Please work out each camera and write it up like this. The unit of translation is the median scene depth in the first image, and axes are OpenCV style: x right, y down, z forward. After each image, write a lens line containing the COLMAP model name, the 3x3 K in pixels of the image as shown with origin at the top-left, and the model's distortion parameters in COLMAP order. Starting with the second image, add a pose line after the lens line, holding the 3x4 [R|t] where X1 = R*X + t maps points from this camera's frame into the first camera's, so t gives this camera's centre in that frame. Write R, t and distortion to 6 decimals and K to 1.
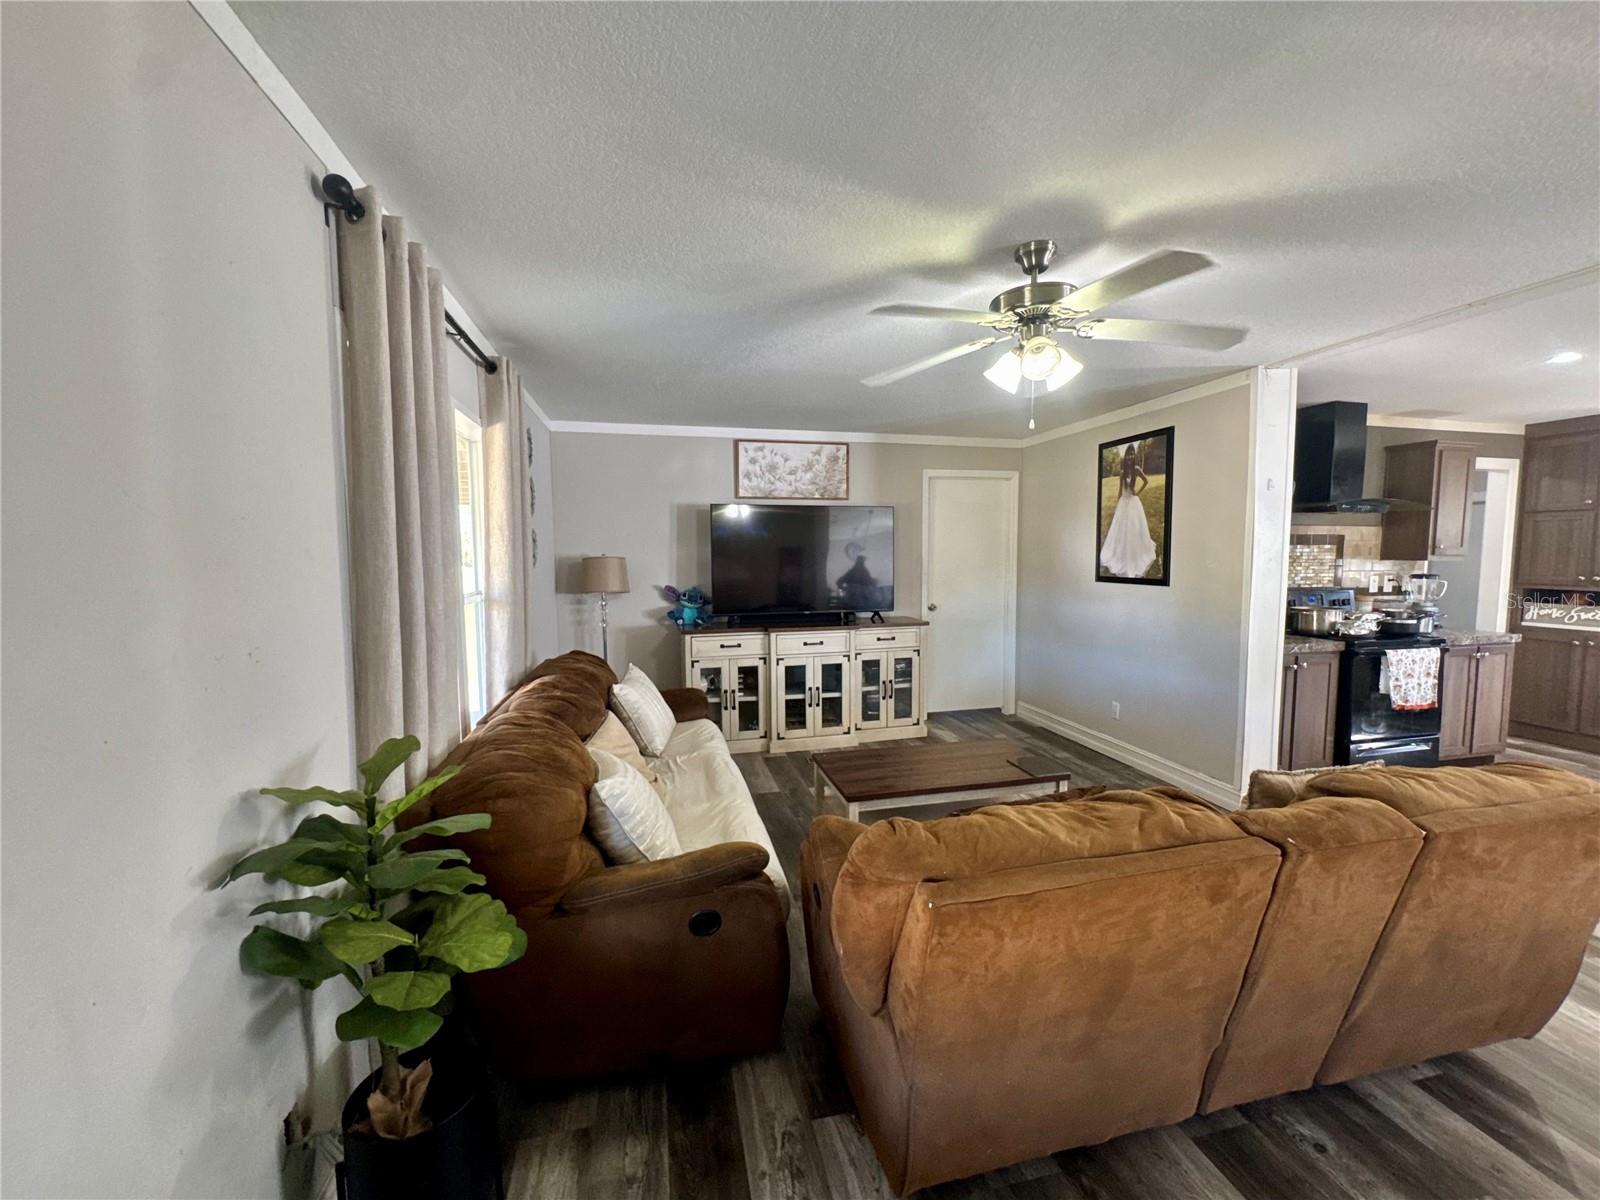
lens RADIAL K [[645.8, 0, 803.8], [0, 645.8, 595.2], [0, 0, 1]] dist [-0.001529, -0.000162]
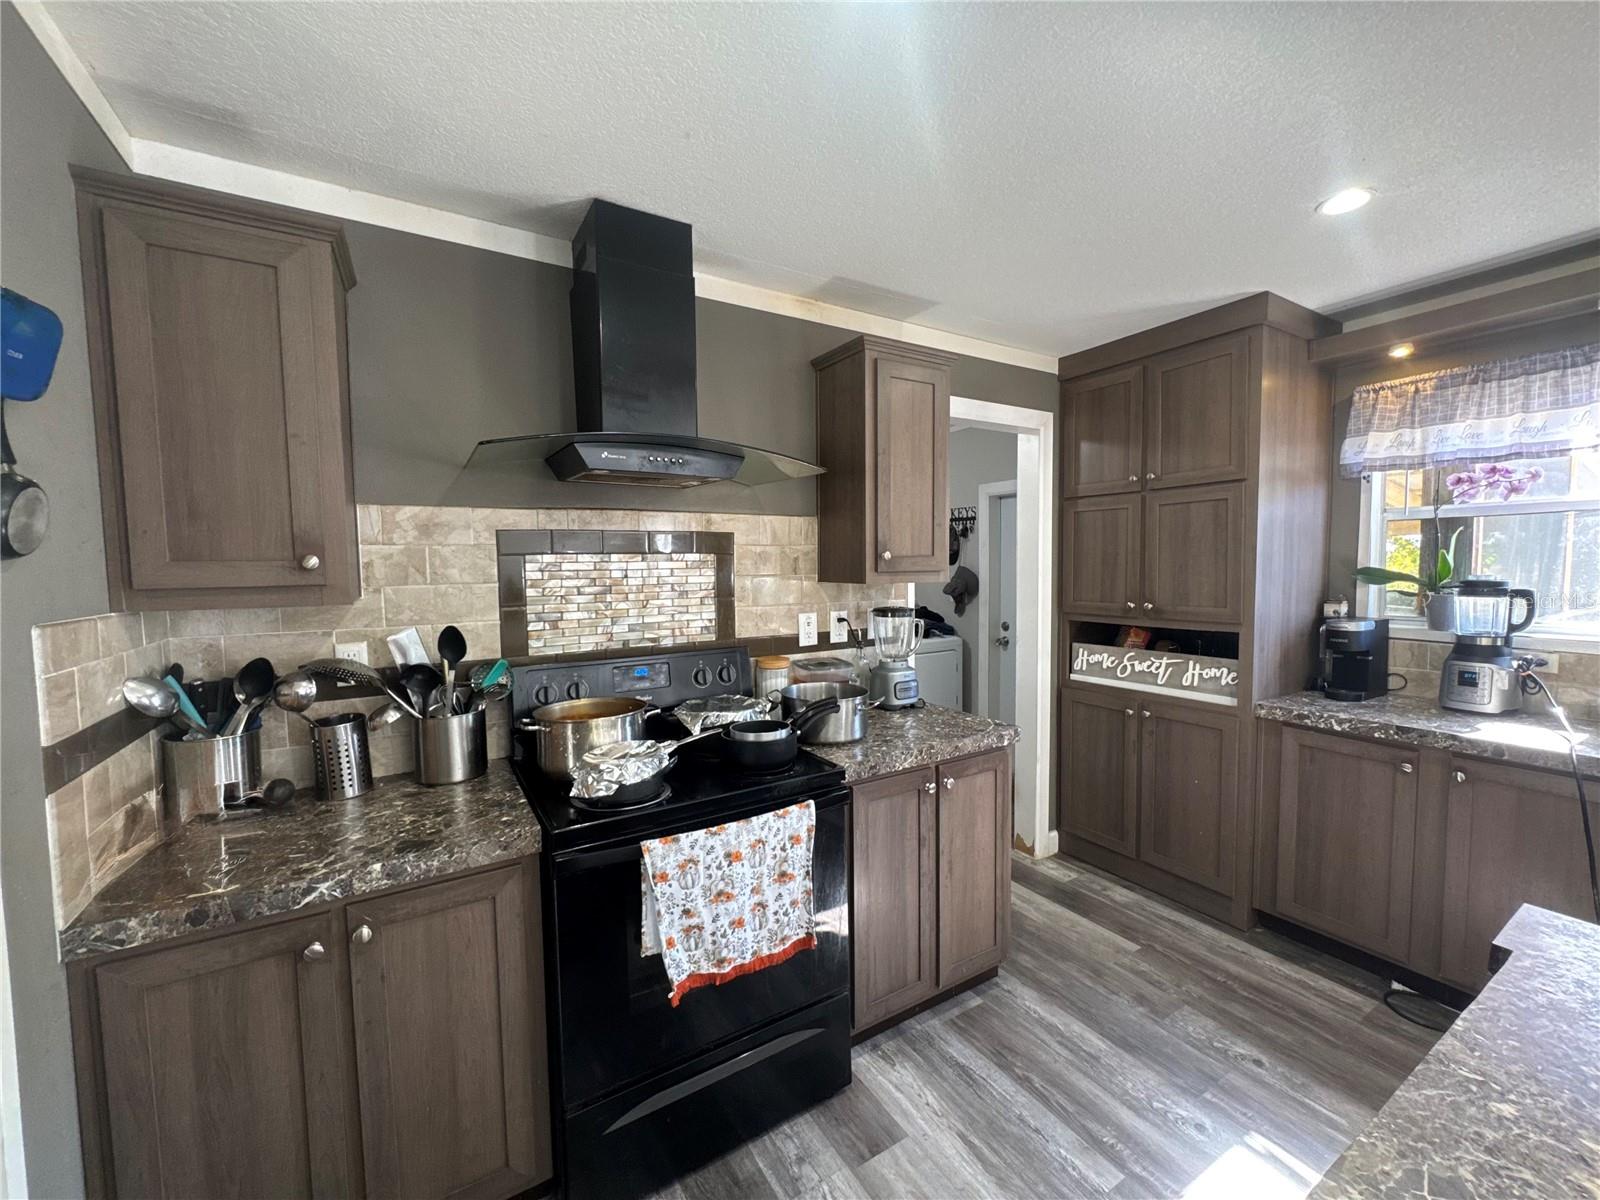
lens RADIAL K [[645.8, 0, 807.3], [0, 645.8, 593.9], [0, 0, 1]] dist [-0.001529, -0.000162]
pose [[0.950398, -0.025853, 0.309962, 0.728040], [0.032296, 0.999355, -0.015674, -0.037330], [-0.309357, 0.024907, 0.950620, 0.515918]]
